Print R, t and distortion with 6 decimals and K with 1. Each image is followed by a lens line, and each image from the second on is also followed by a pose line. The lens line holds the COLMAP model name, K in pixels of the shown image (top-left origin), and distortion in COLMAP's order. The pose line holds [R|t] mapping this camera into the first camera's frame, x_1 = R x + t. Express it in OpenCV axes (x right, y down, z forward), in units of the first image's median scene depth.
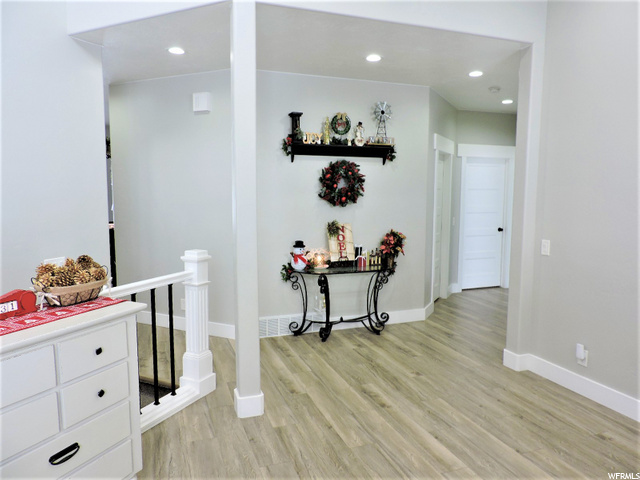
lens RADIAL K [[455.4, 0, 322.0], [0, 455.4, 242.1], [0, 0, 1]] dist [-0.019390, 0.006356]
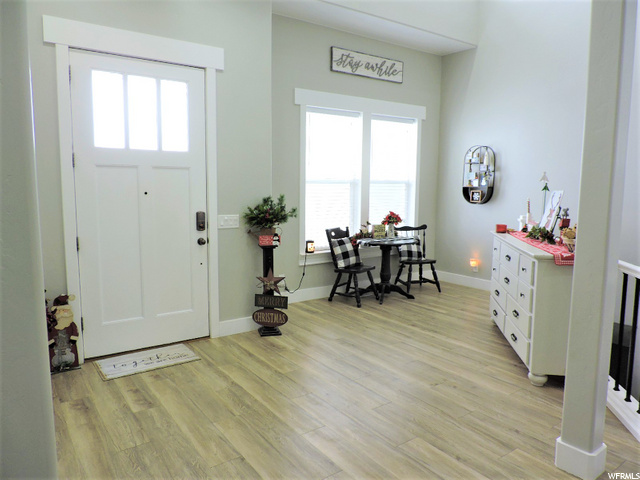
lens RADIAL K [[455.4, 0, 321.4], [0, 455.4, 239.8], [0, 0, 1]] dist [-0.019390, 0.006356]
pose [[-0.964209, 0.021059, -0.264307, 0.288722], [-0.040005, 0.973875, 0.223535, -0.092182], [0.262109, 0.226107, -0.938176, 1.005878]]
